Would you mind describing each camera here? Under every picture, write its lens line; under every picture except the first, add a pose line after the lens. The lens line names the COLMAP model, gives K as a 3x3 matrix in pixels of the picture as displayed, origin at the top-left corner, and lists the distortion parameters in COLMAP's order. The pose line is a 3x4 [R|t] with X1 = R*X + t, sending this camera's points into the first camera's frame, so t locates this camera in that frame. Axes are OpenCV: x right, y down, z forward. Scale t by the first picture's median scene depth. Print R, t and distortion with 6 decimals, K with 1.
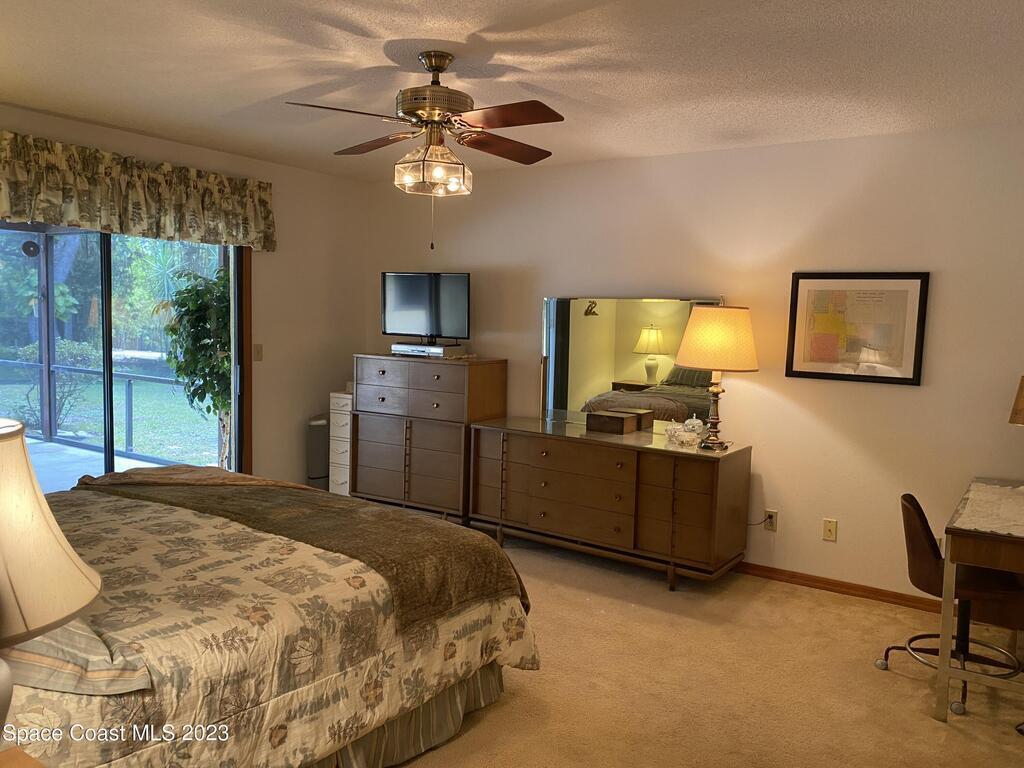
lens RADIAL K [[784.5, 0, 519.0], [0, 784.5, 383.4], [0, 0, 1]] dist [0.034638, -0.031994]
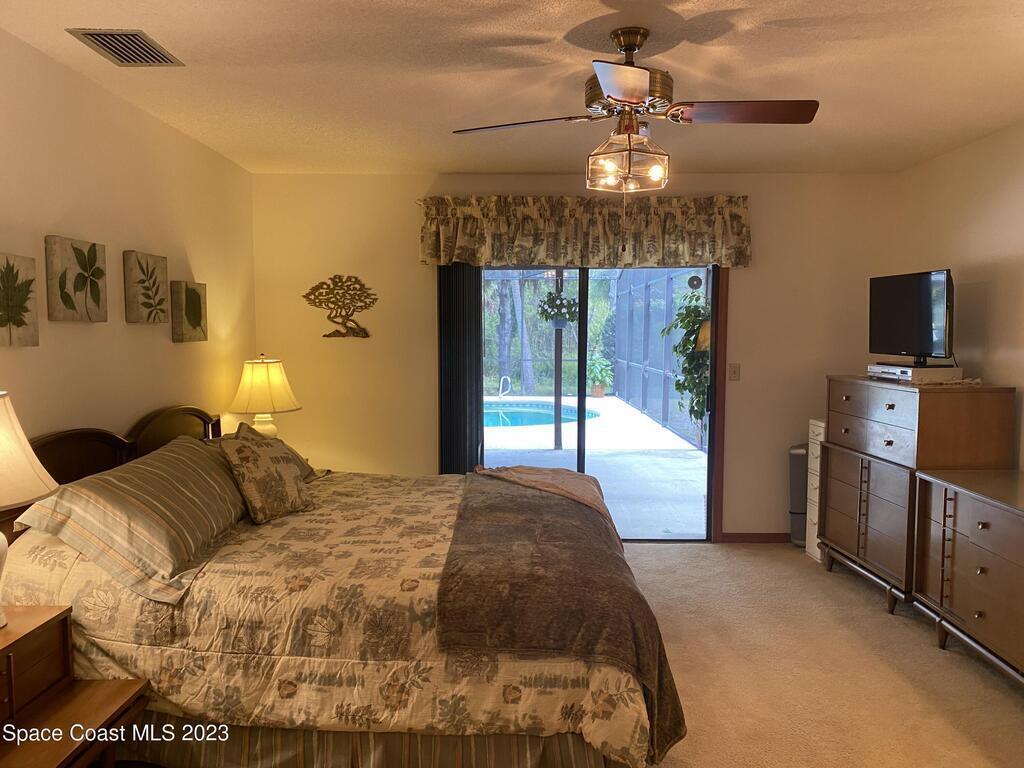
lens RADIAL K [[784.5, 0, 521.3], [0, 784.5, 389.4], [0, 0, 1]] dist [0.034638, -0.031994]
pose [[0.551146, 0.033526, -0.833735, 0.717921], [-0.055356, 0.998460, 0.003557, -0.015434], [0.832571, 0.044192, 0.552153, 0.536052]]
